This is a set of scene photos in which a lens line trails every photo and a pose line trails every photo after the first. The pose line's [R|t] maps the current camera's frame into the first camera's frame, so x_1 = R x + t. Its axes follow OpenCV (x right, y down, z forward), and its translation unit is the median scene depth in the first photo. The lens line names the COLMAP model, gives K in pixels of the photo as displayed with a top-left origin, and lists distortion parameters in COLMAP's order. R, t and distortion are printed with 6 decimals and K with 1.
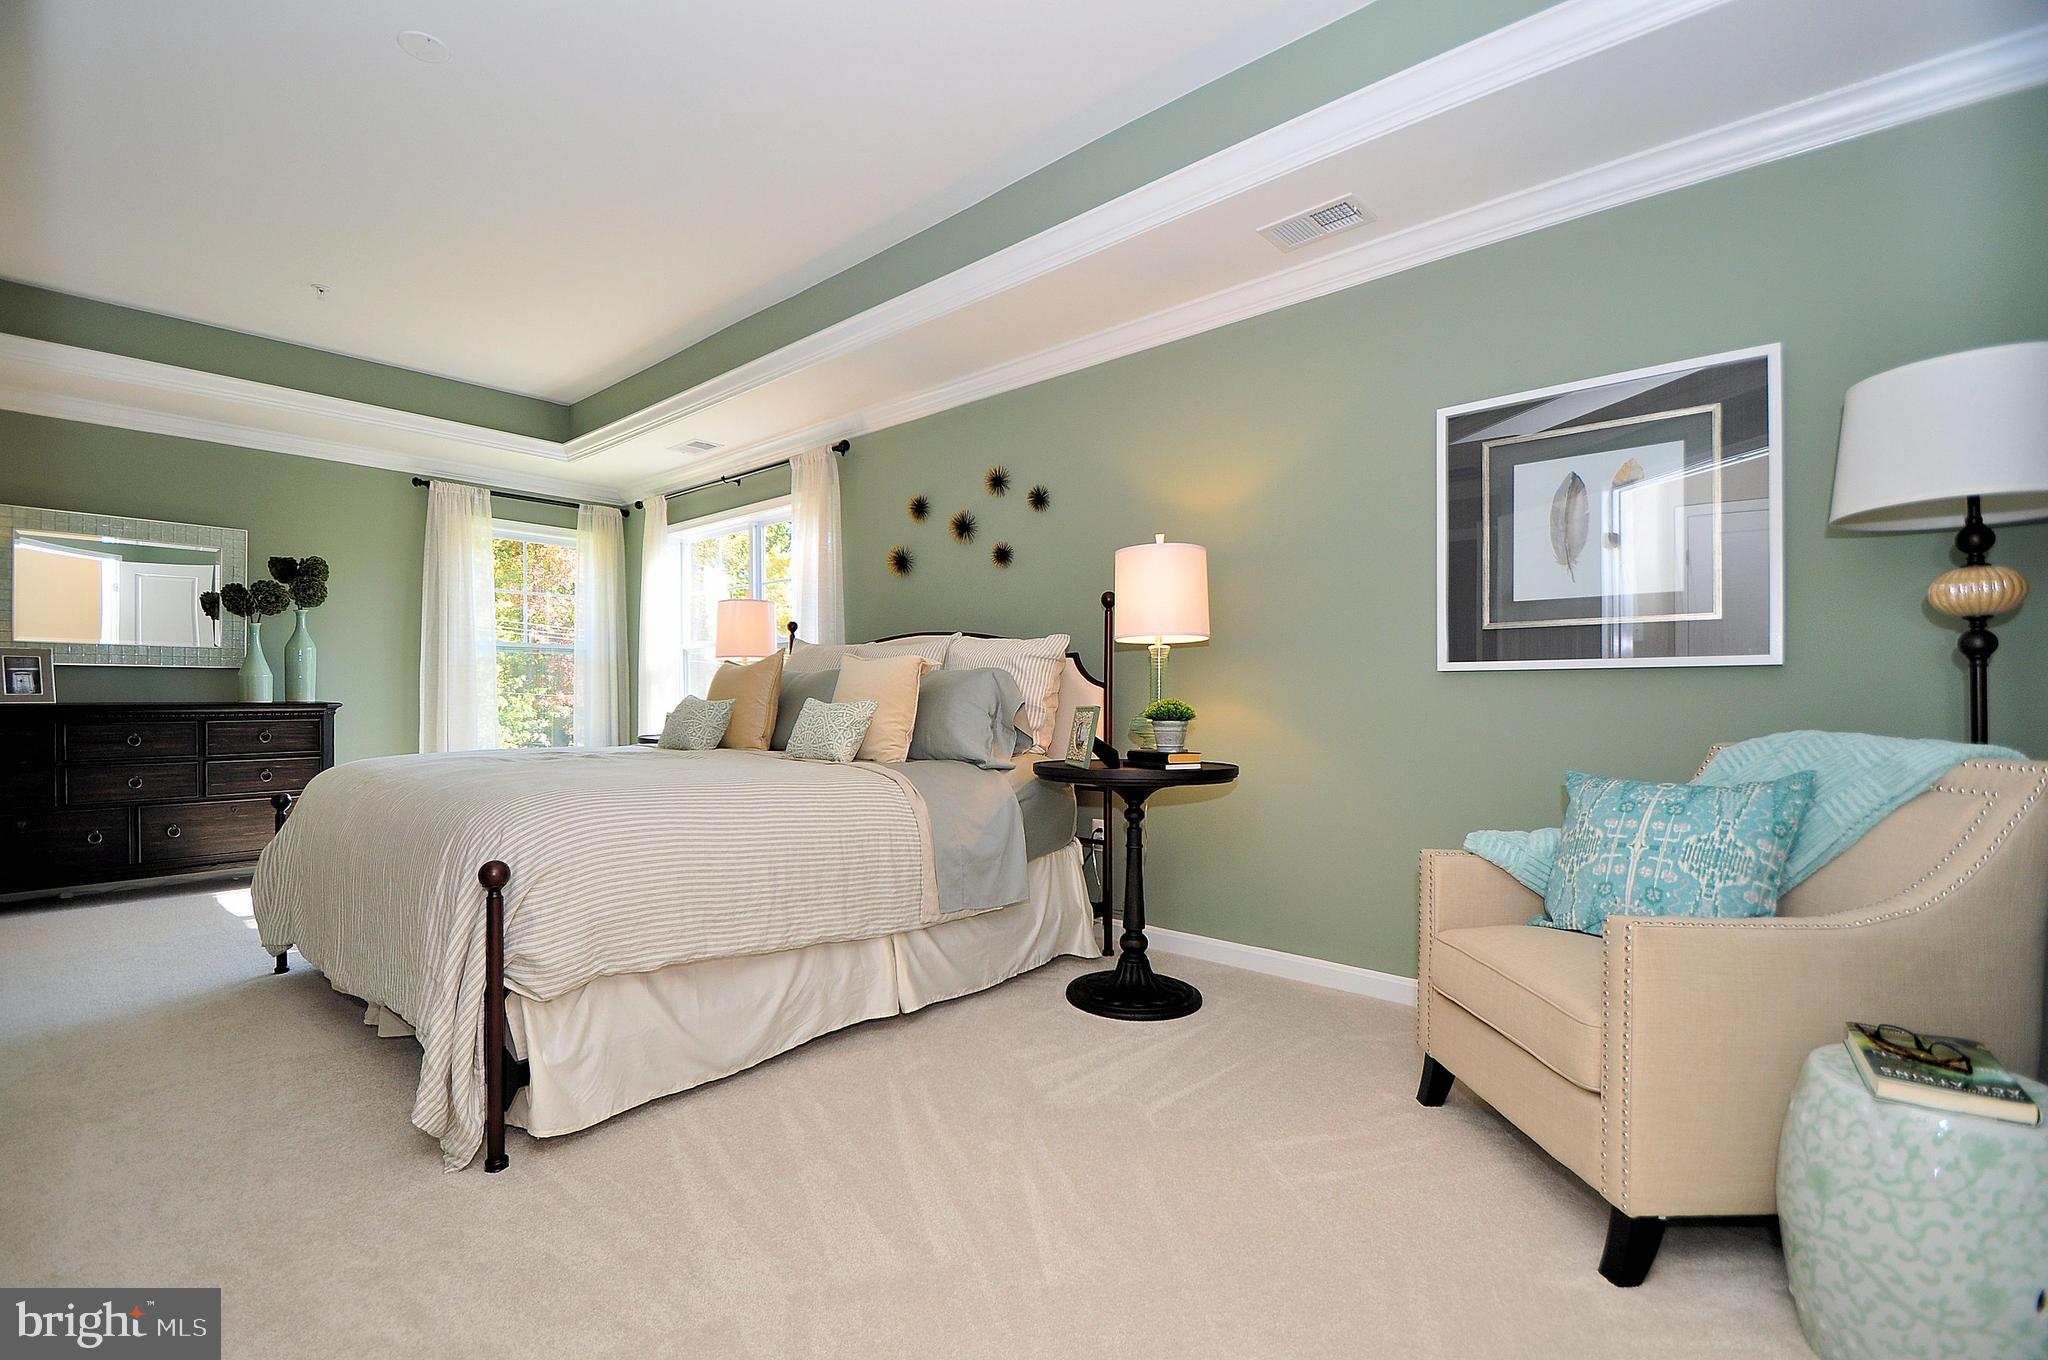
lens RADIAL K [[897.0, 0, 996.6], [0, 897.0, 700.3], [0, 0, 1]] dist [0.015107, -0.015444]
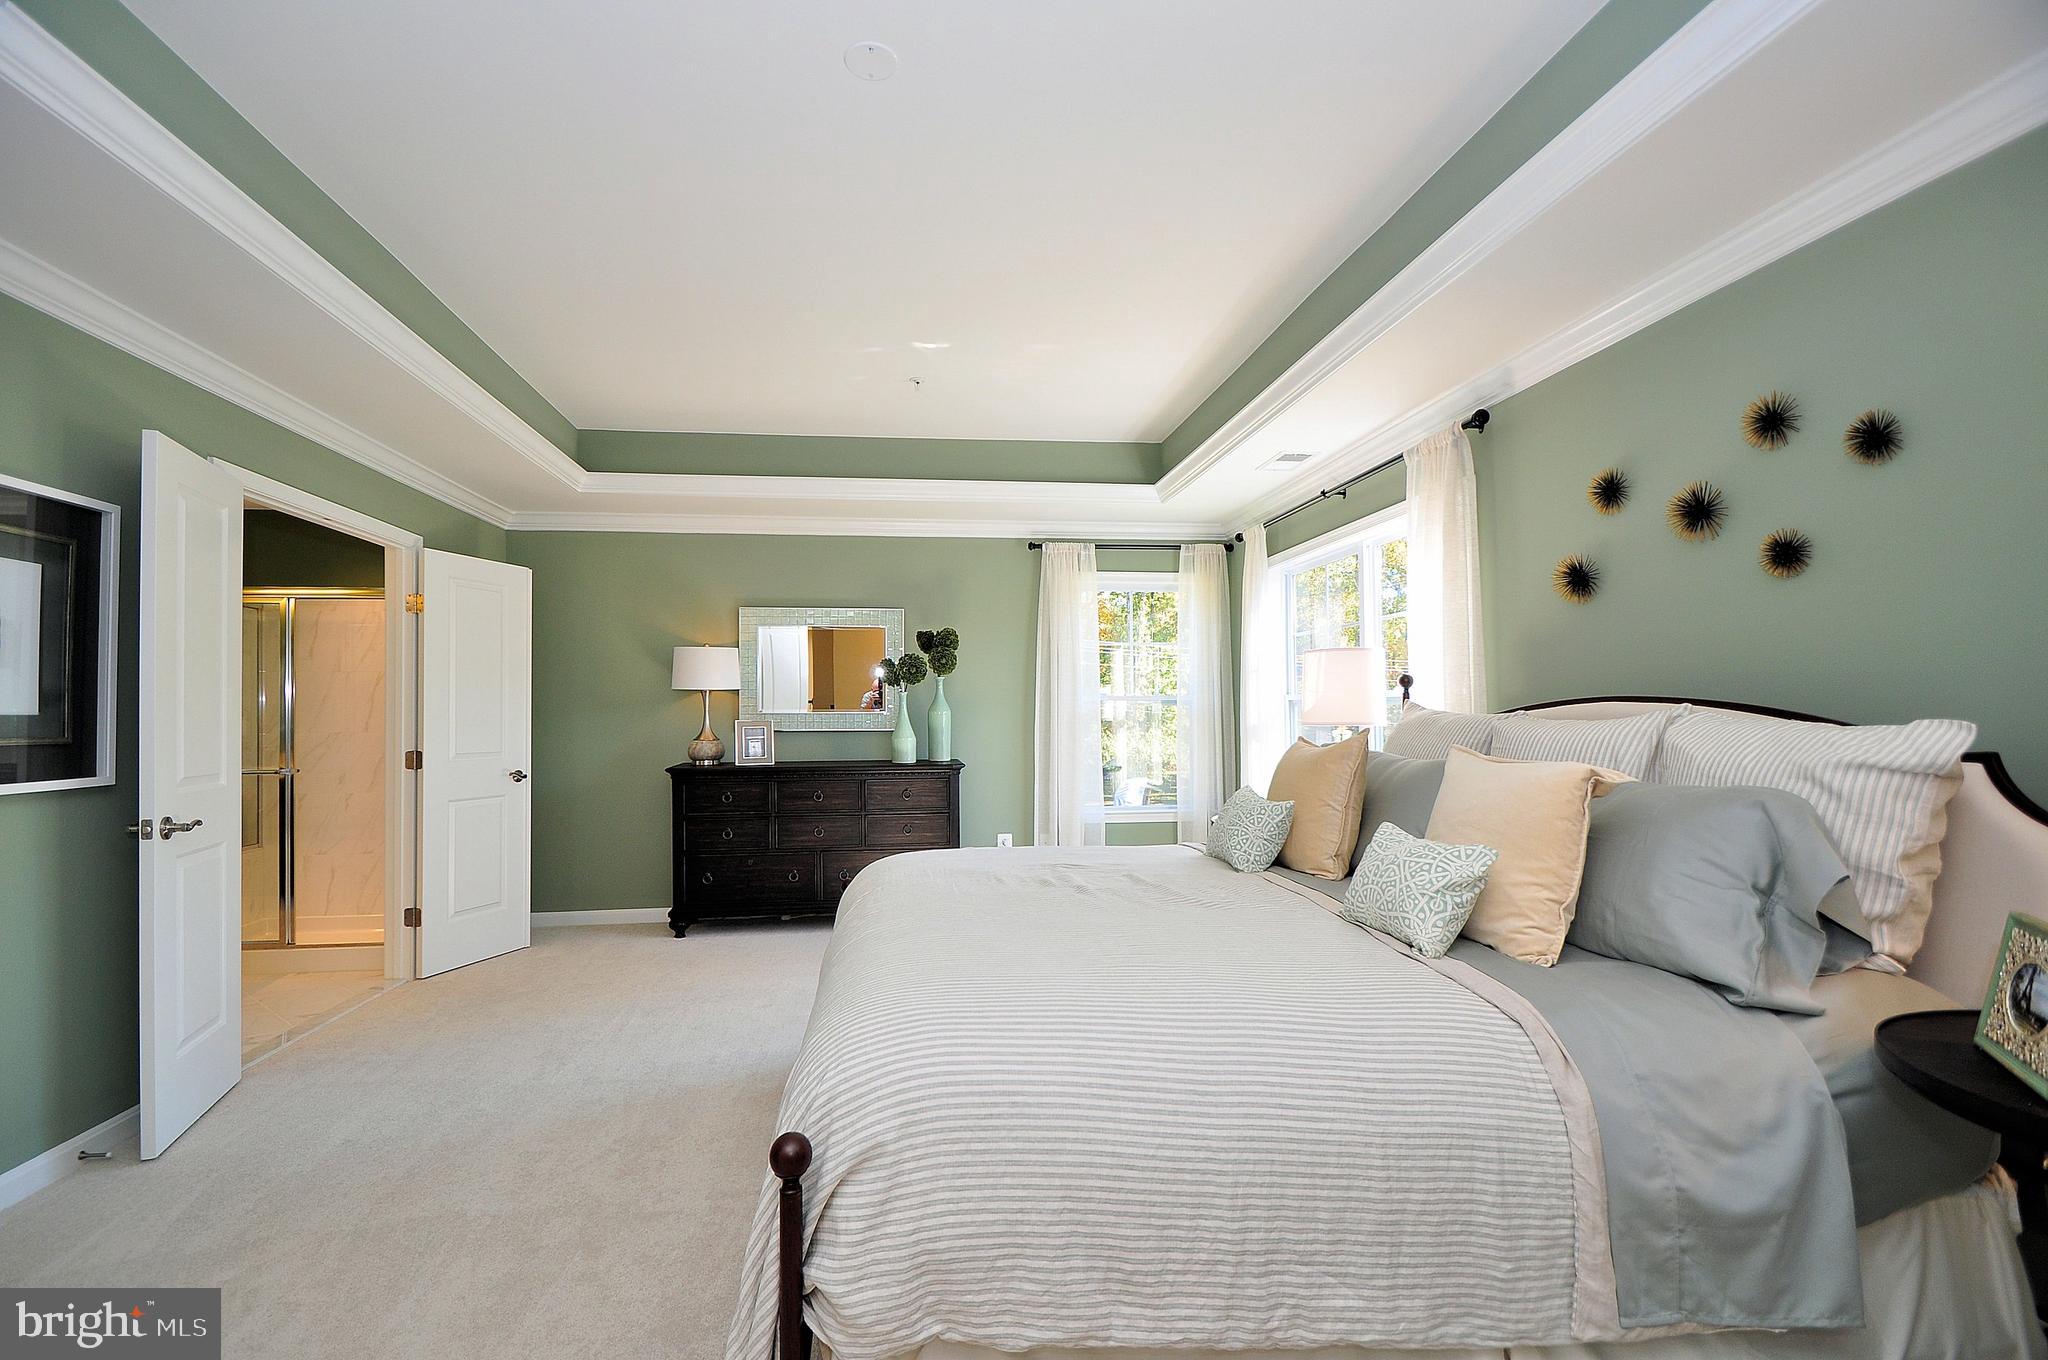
lens RADIAL K [[897.0, 0, 996.6], [0, 897.0, 700.3], [0, 0, 1]] dist [0.015107, -0.015444]
pose [[0.750880, -0.013180, -0.660307, 0.006484], [0.002438, 0.999849, -0.017185, -0.070828], [0.660434, 0.011294, 0.750799, 0.300351]]
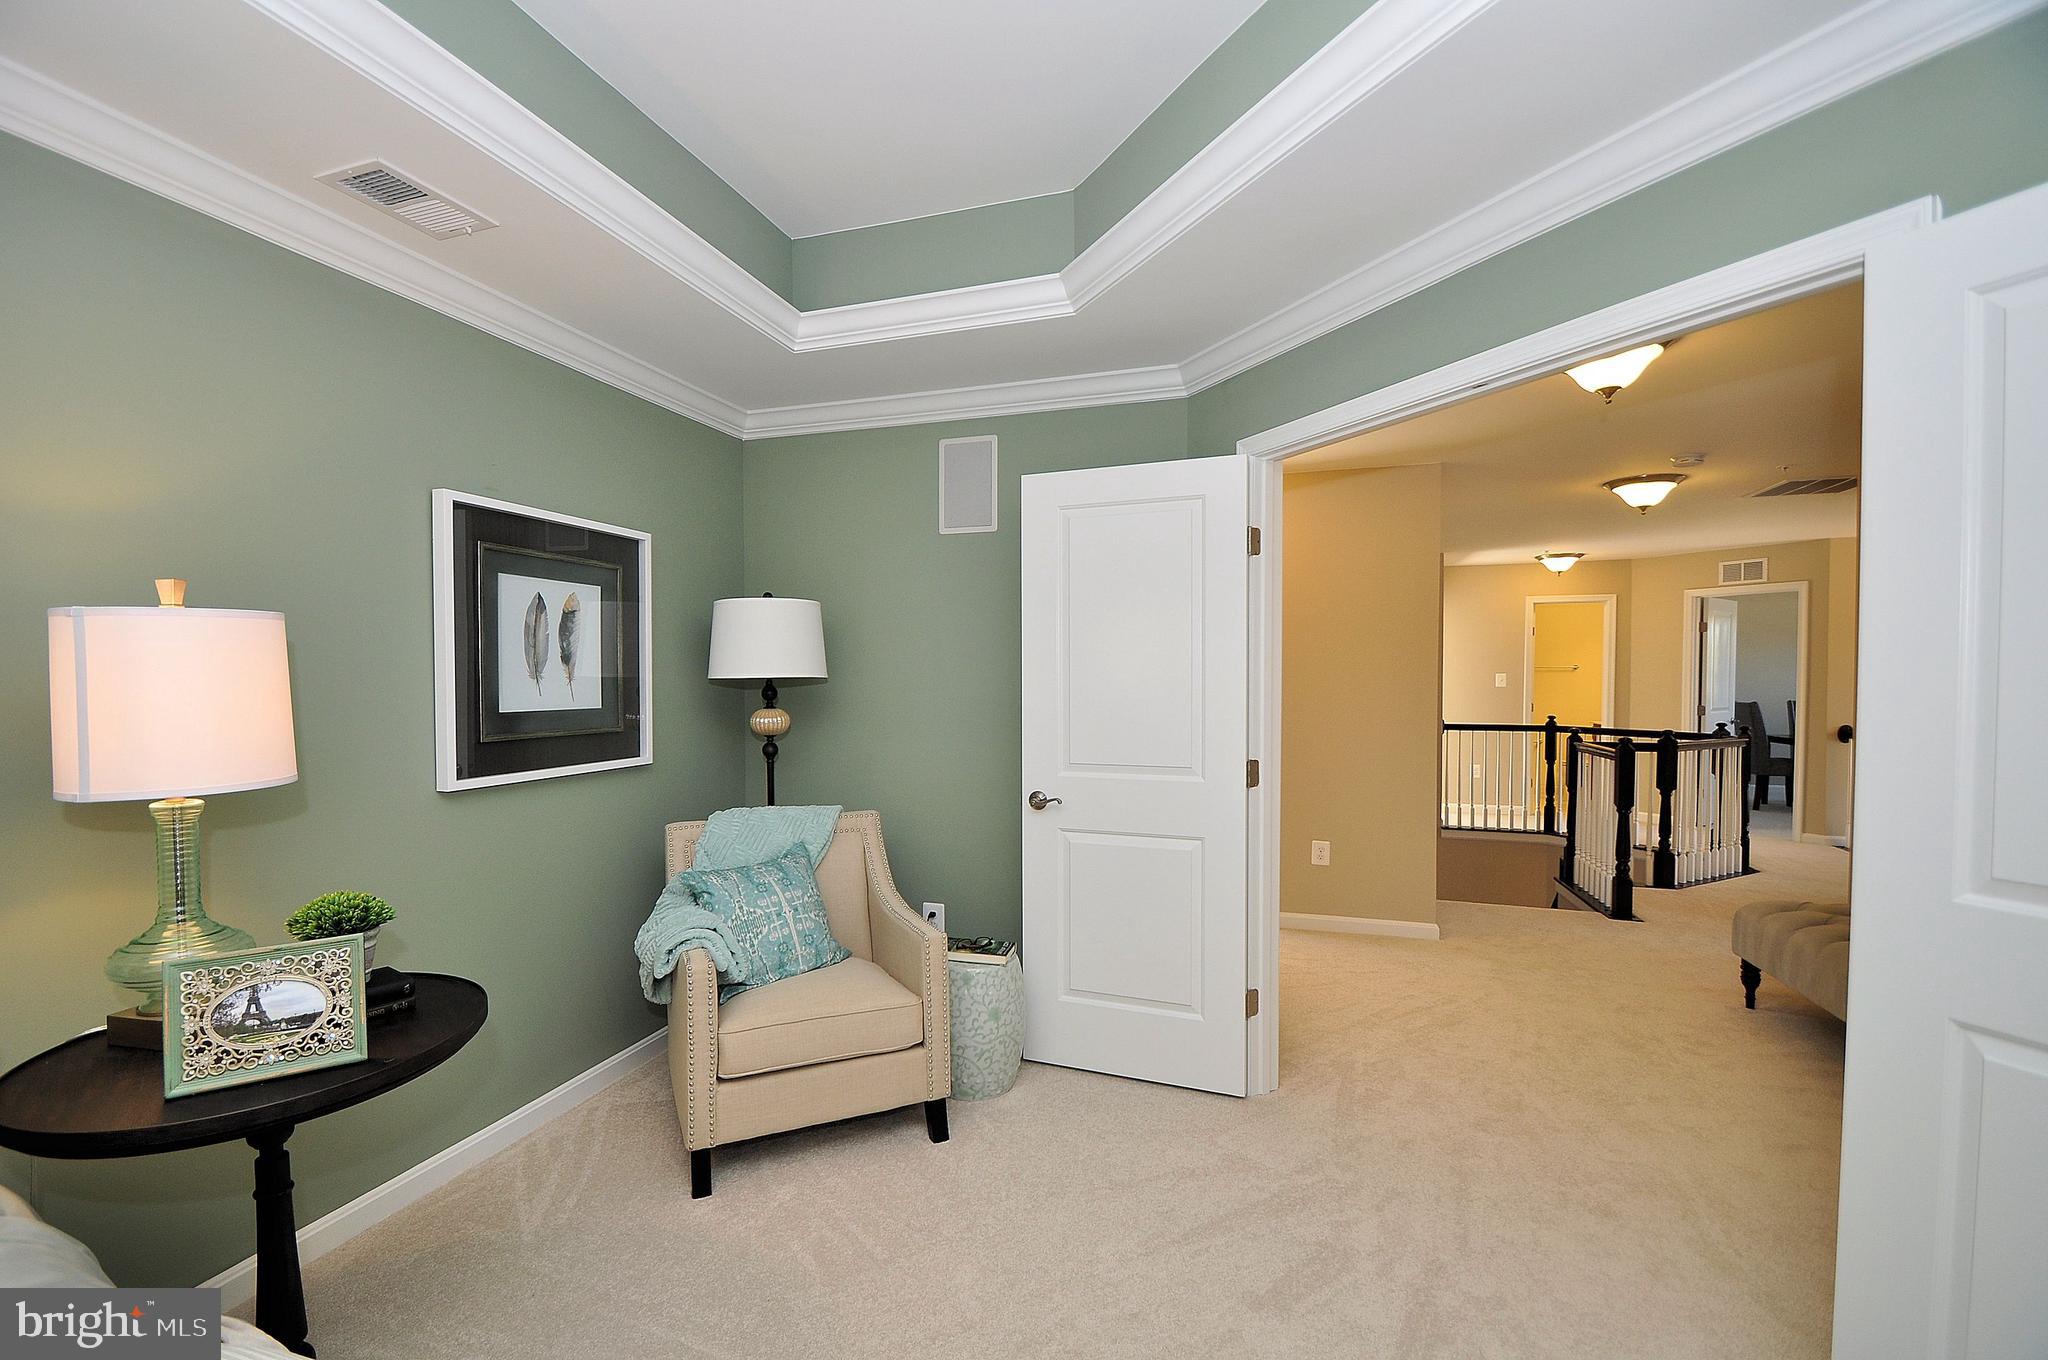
lens RADIAL K [[897.0, 0, 996.6], [0, 897.0, 700.3], [0, 0, 1]] dist [0.015107, -0.015444]
pose [[-0.391878, -0.024937, 0.919679, -0.387862], [0.004864, 0.999562, 0.029176, -0.108153], [-0.920004, 0.015907, -0.391585, 0.643226]]
